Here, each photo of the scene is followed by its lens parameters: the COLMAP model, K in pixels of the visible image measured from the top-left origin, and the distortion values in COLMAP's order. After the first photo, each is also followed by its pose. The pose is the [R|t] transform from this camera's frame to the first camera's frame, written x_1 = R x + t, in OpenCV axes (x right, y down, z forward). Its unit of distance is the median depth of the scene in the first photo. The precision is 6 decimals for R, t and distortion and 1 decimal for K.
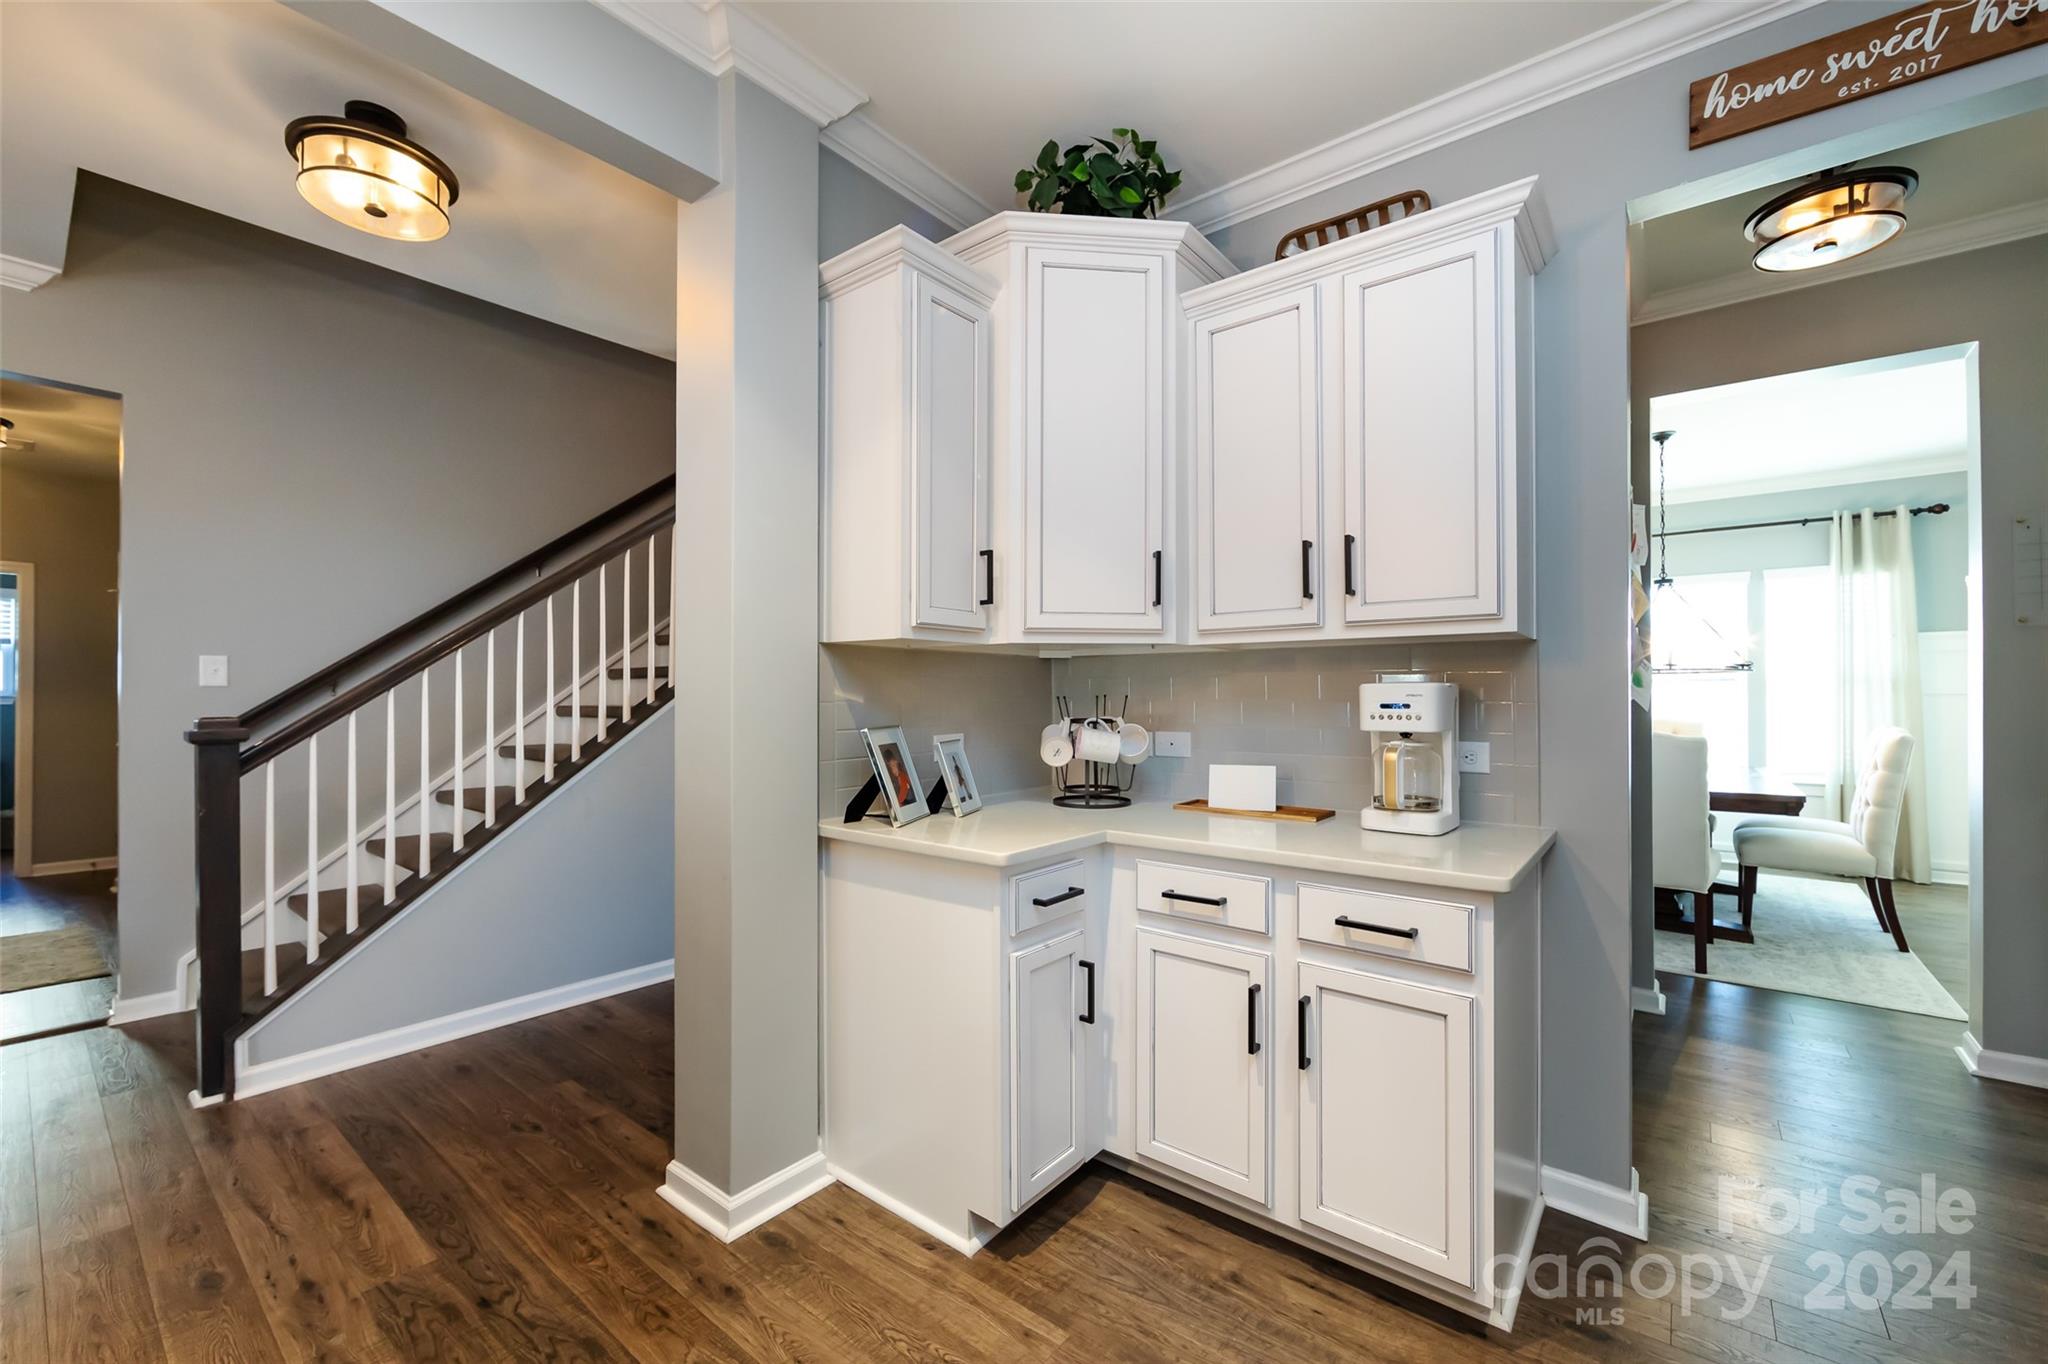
lens RADIAL K [[816.3, 0, 1010.1], [0, 816.3, 688.1], [0, 0, 1]] dist [-0.001307, 0.000668]
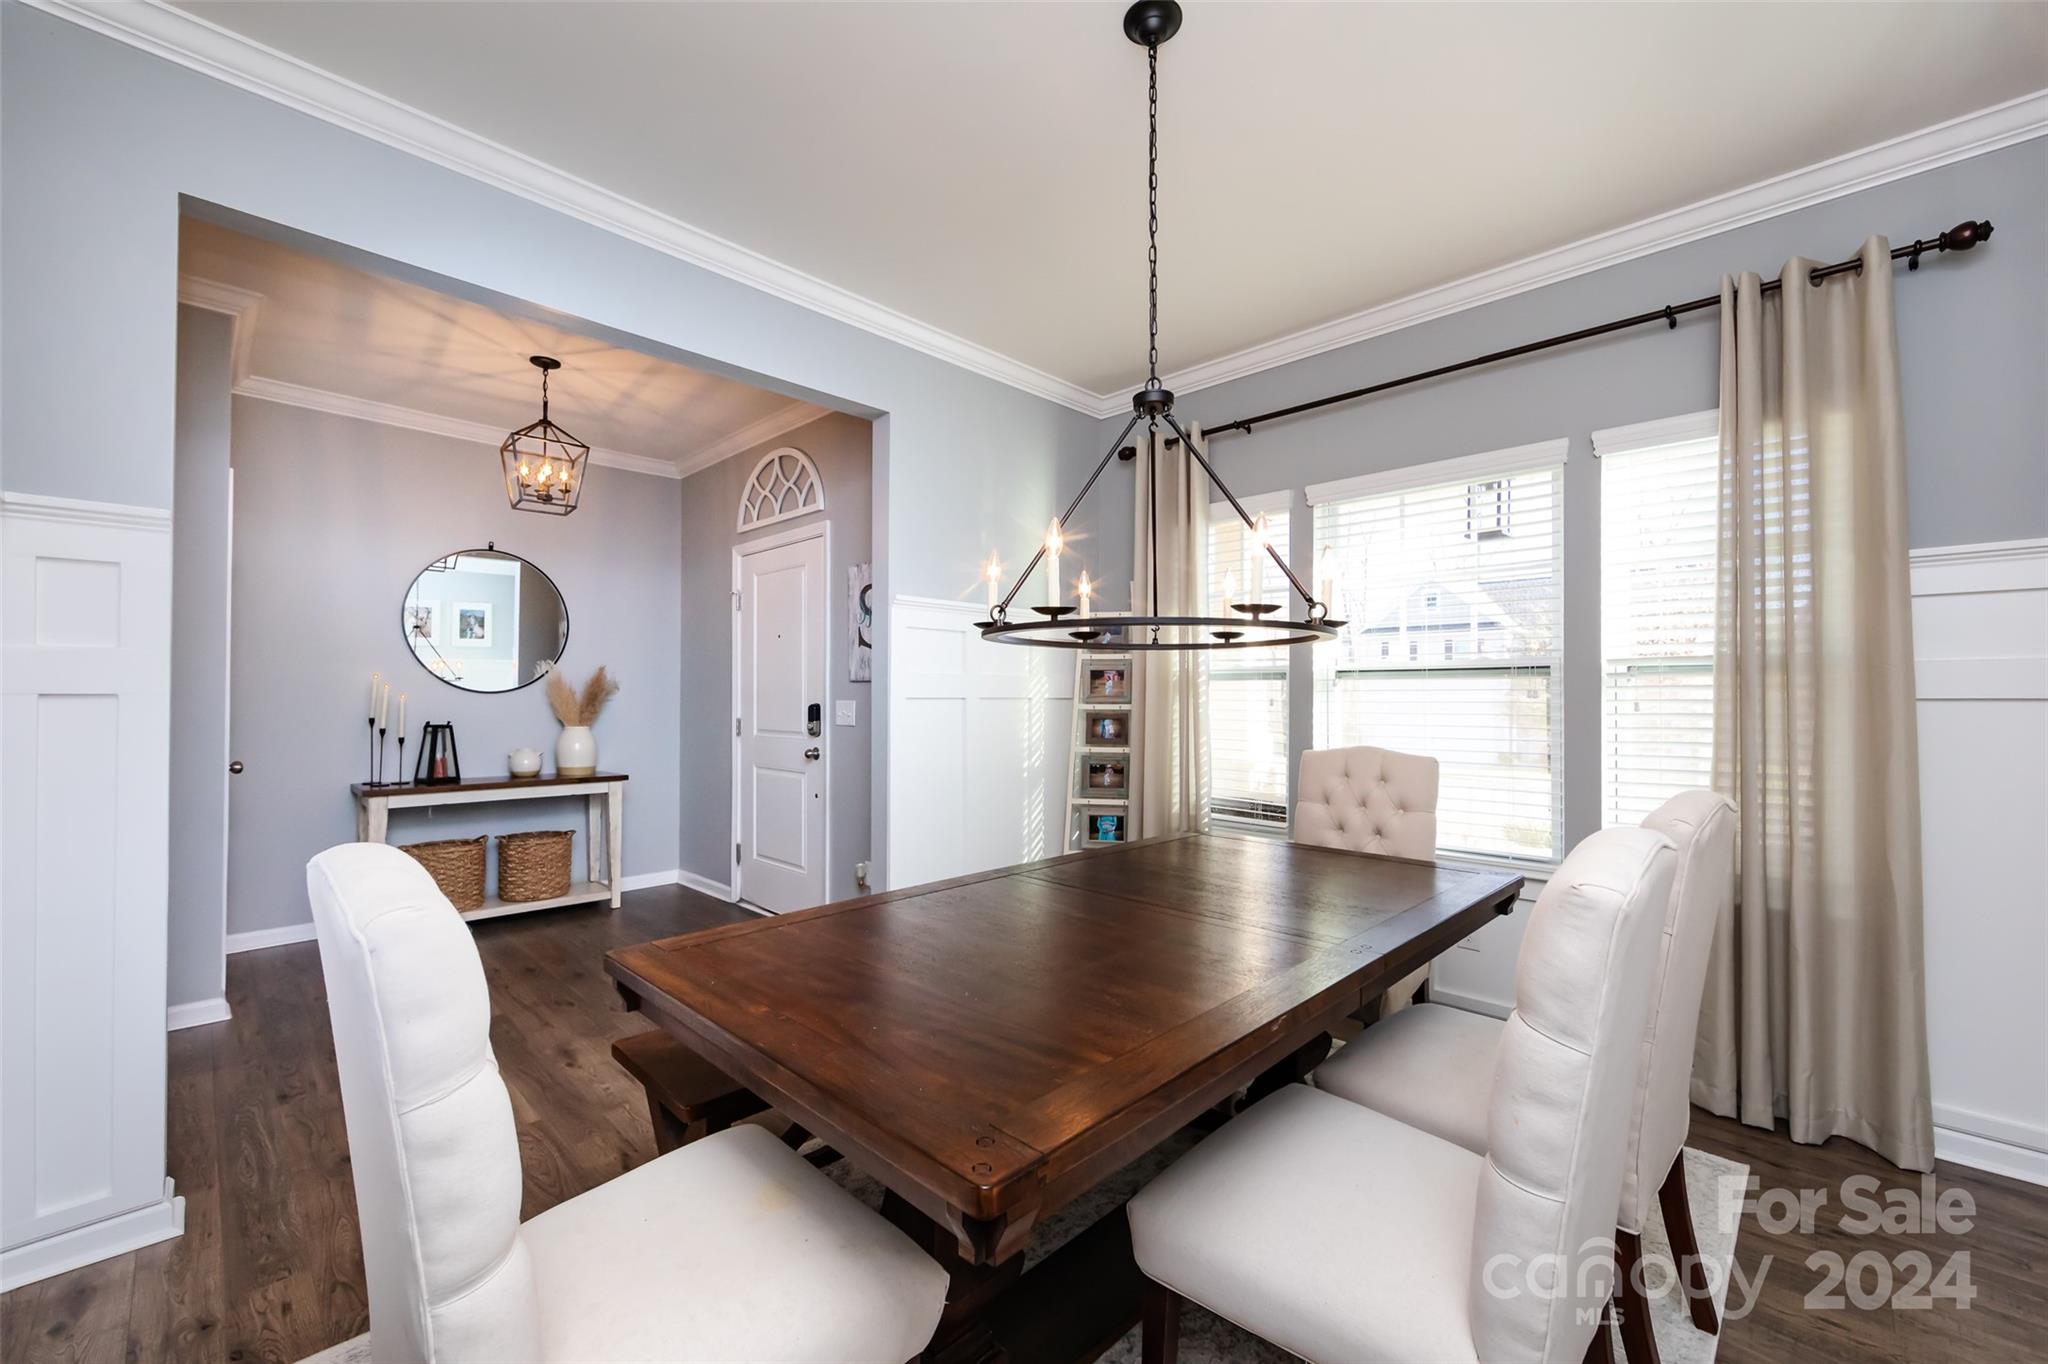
lens RADIAL K [[816.3, 0, 1002.6], [0, 816.3, 683.5], [0, 0, 1]] dist [-0.001307, 0.000668]
pose [[0.995179, 0.002010, -0.098051, 1.180616], [-0.002021, 0.999998, -0.000013, 0.001931], [0.098051, 0.000211, 0.995181, 0.925715]]
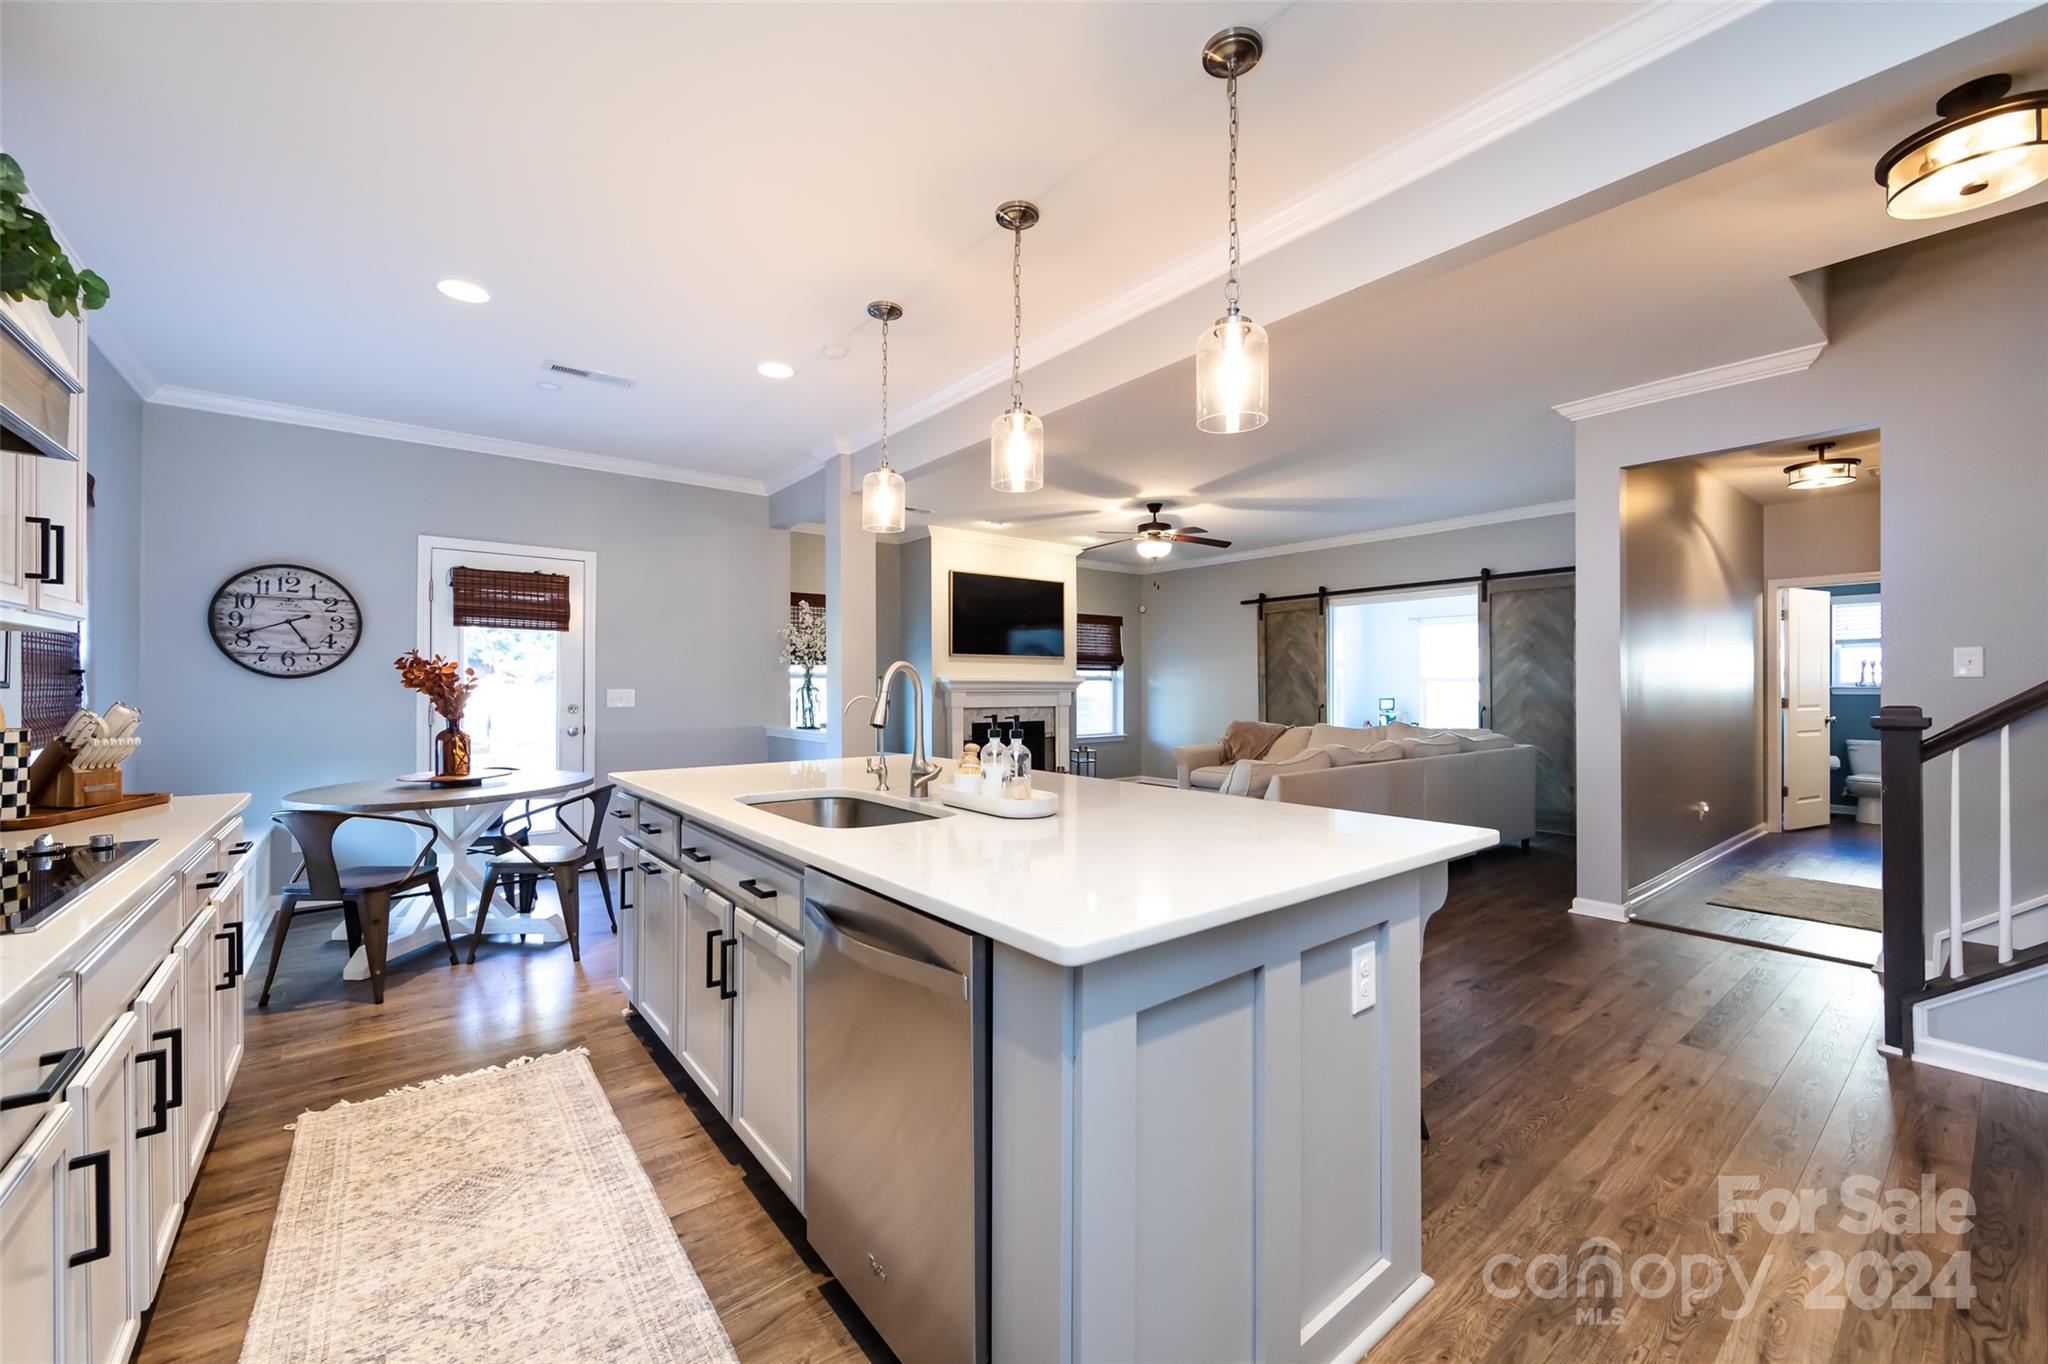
lens RADIAL K [[816.3, 0, 1025.9], [0, 816.3, 682.2], [0, 0, 1]] dist [-0.001307, 0.000668]
pose [[-0.201629, -0.005100, -0.979449, 0.291896], [0.010412, 0.999919, -0.007350, -0.000625], [0.979407, -0.011680, -0.201560, 0.060262]]
